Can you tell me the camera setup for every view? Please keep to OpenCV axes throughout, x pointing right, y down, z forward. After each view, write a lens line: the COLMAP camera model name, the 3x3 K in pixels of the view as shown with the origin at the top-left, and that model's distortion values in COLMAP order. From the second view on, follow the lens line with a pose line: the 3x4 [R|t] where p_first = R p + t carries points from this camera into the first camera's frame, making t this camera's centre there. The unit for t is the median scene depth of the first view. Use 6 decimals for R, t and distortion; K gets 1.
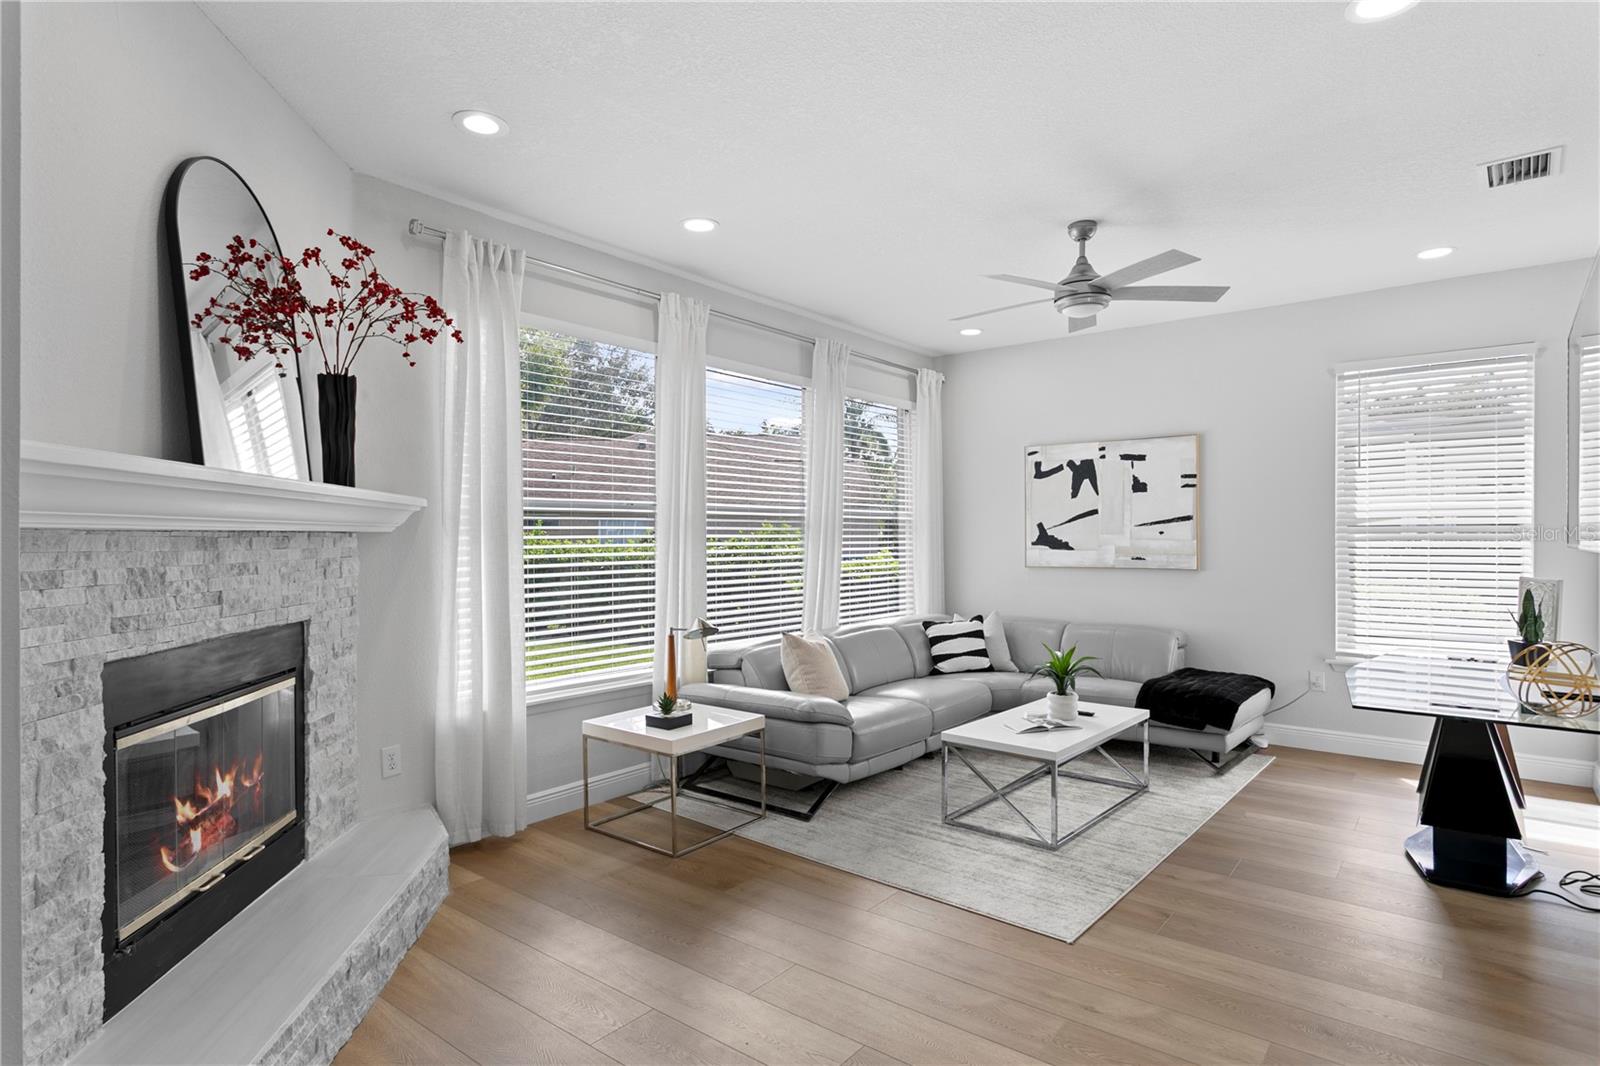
lens RADIAL K [[861.8, 0, 775.0], [0, 861.8, 537.3], [0, 0, 1]] dist [-0.004912, 0.006797]
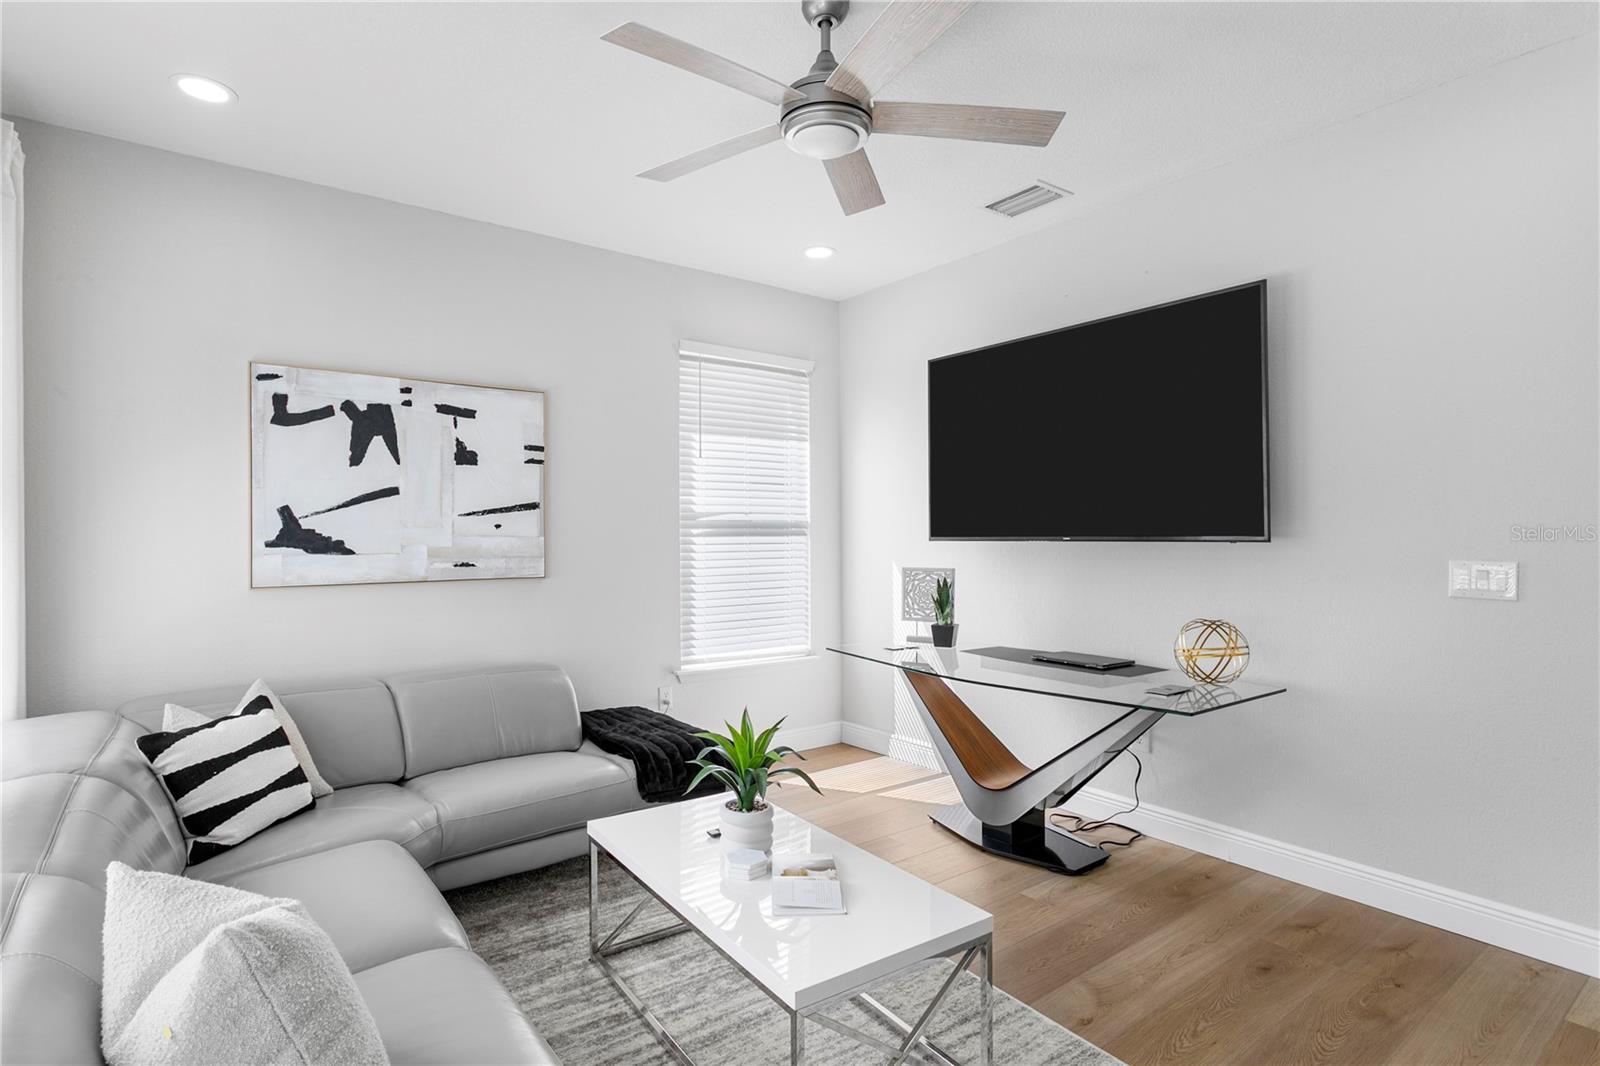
lens RADIAL K [[805.0, 0, 776.1], [0, 805.0, 527.3], [0, 0, 1]] dist [-0.006664, 0.000931]
pose [[0.233497, 0.010197, 0.972304, -0.186292], [0.002920, 0.999933, -0.011189, 0.005088], [-0.972353, 0.005452, 0.233451, 0.935231]]
